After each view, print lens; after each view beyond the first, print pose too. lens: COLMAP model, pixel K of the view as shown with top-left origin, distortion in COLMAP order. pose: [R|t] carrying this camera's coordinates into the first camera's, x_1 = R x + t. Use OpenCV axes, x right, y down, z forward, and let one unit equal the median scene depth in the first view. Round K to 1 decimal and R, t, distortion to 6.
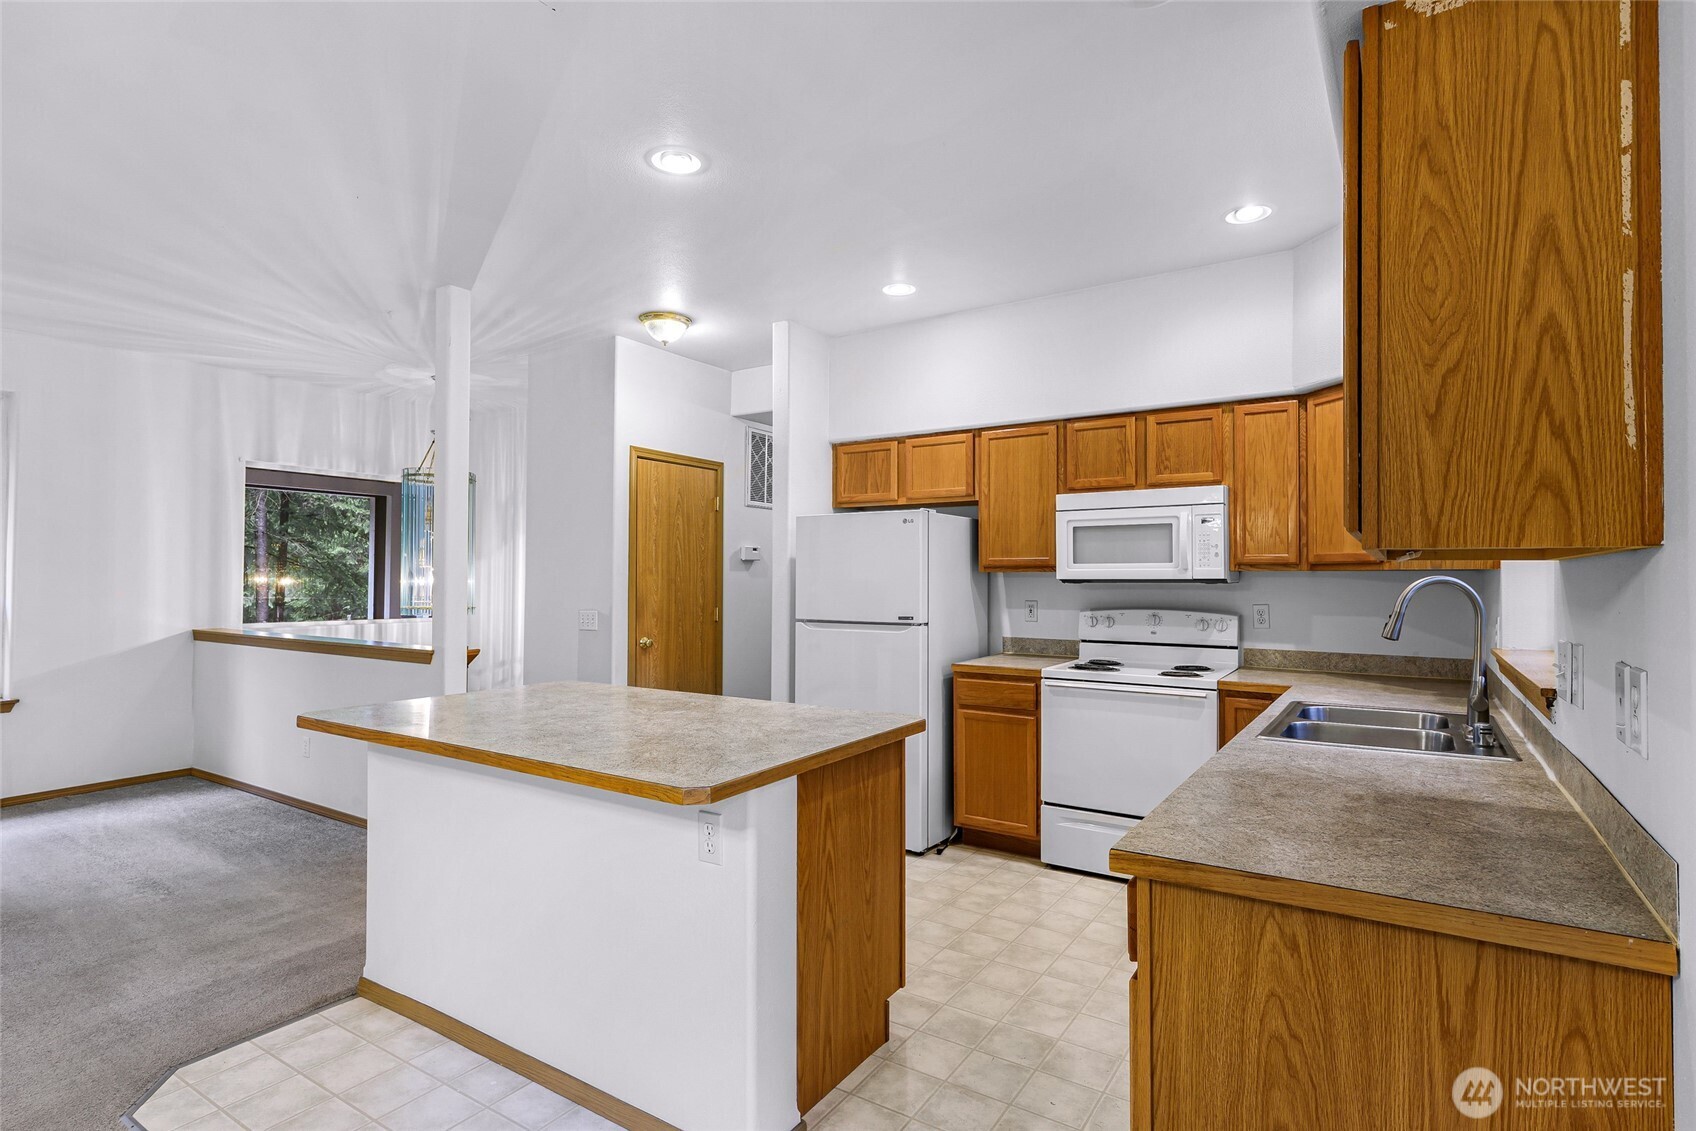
lens RADIAL K [[852.0, 0, 842.9], [0, 852.0, 566.5], [0, 0, 1]] dist [0.008820, -0.001995]
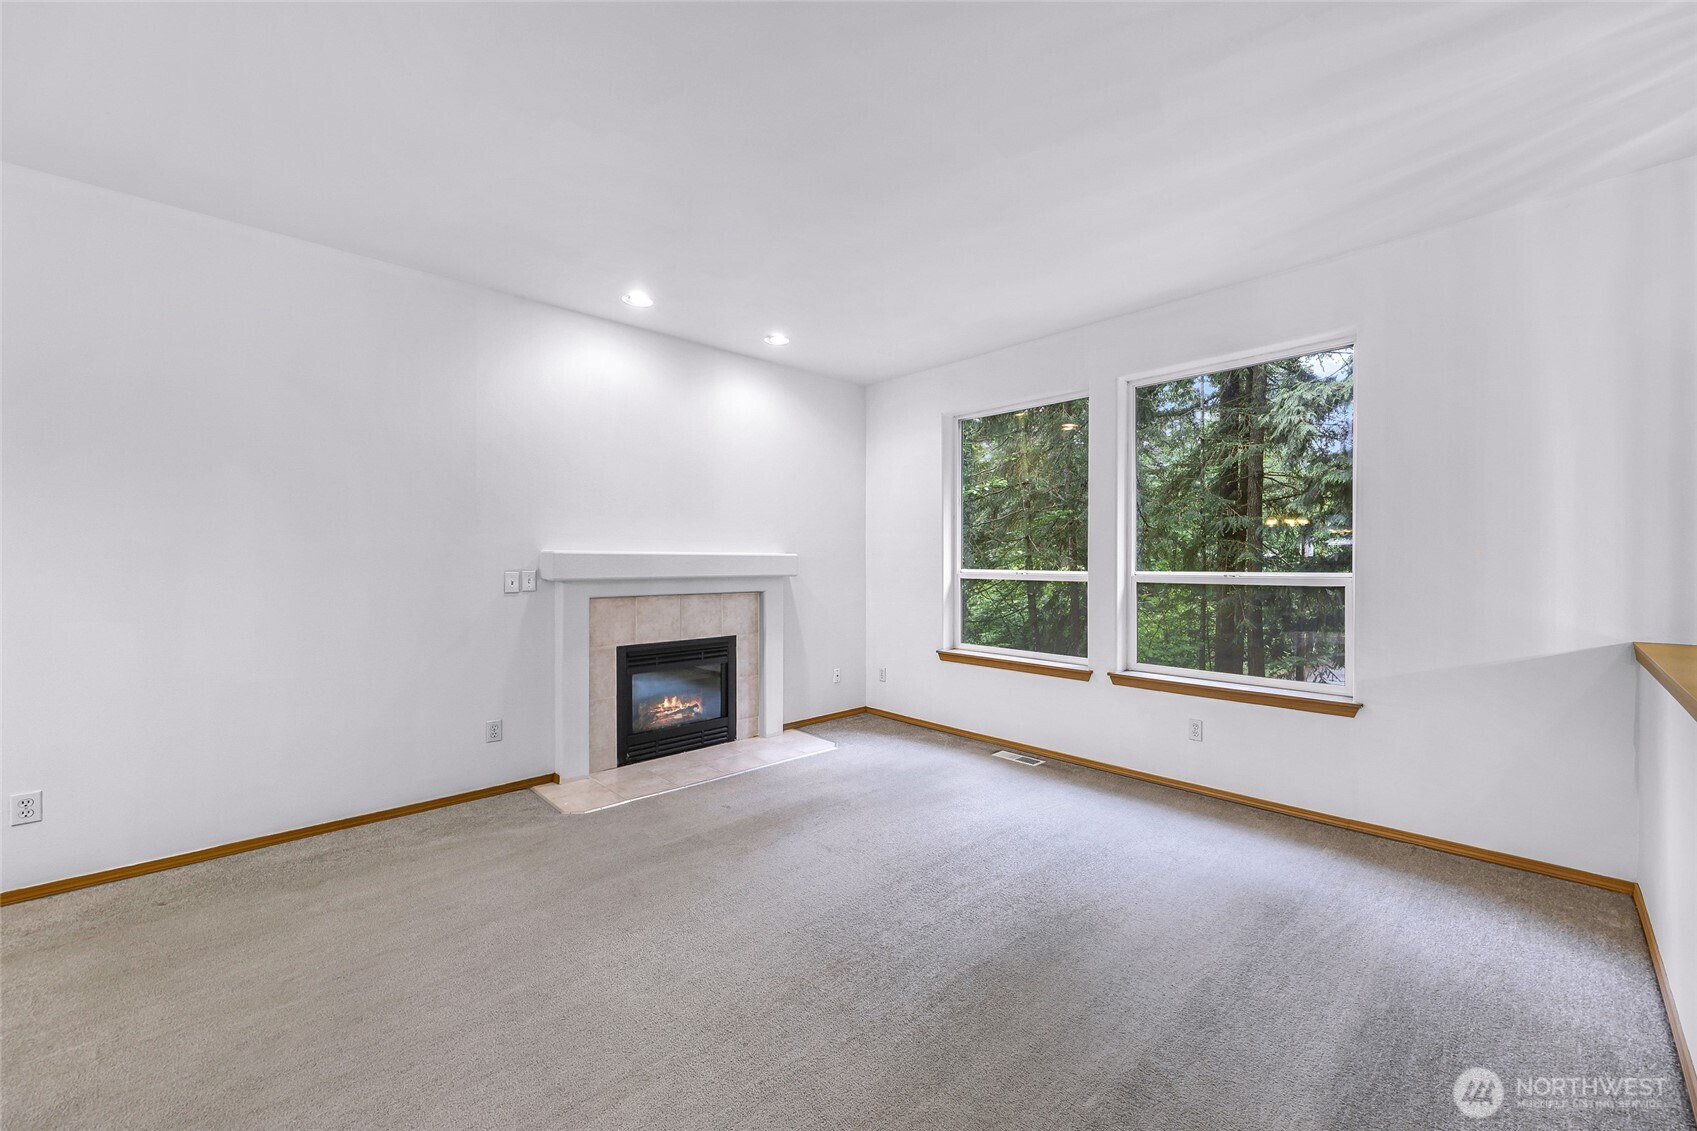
lens RADIAL K [[655.7, 0, 901.1], [0, 655.7, 567.1], [0, 0, 1]] dist [0.001135, 0.001187]
pose [[-0.189404, 0.004271, -0.981890, -0.330980], [0.013908, 0.999902, 0.001667, 0.021743], [0.981801, -0.013340, -0.189445, 0.858014]]
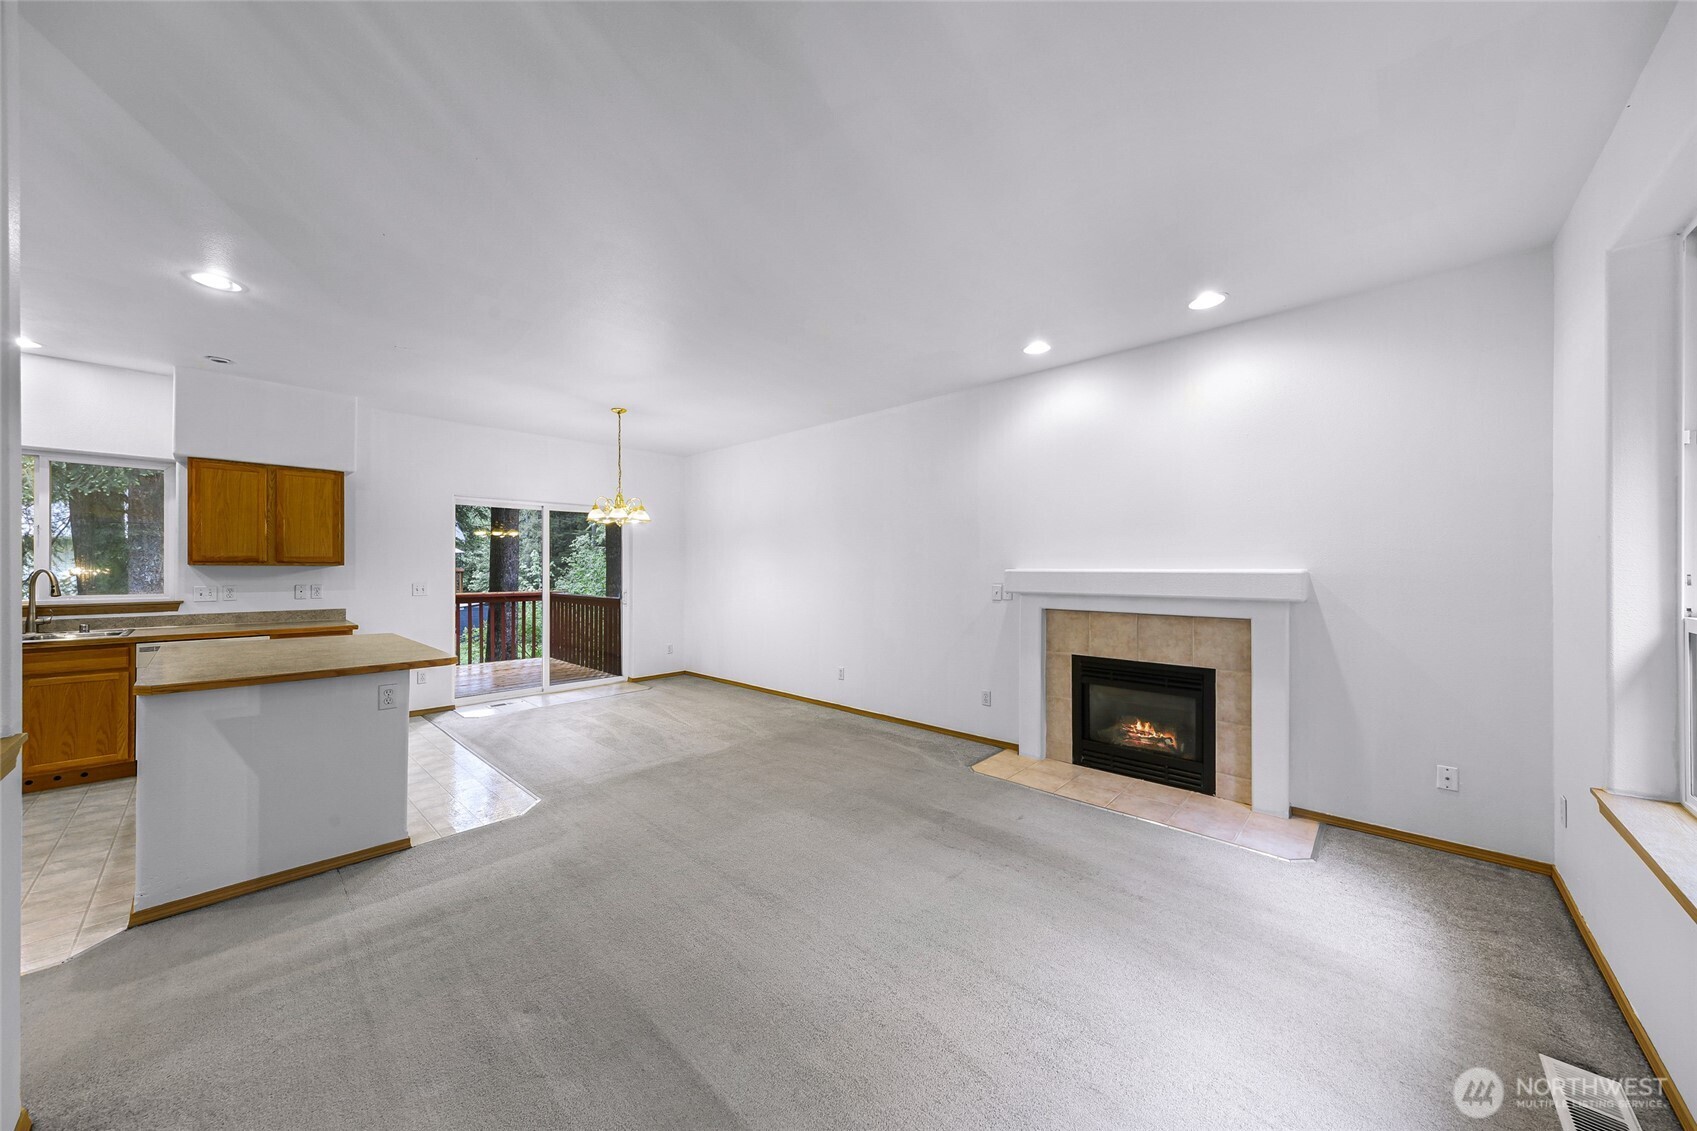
lens RADIAL K [[586.2, 0, 836.8], [0, 586.2, 569.8], [0, 0, 1]] dist [0.009438, -0.000450]
pose [[-0.983512, -0.005273, 0.180769, -1.019827], [-0.007625, 0.999895, -0.012317, 0.009696], [-0.180685, -0.013493, -0.983449, 1.296085]]
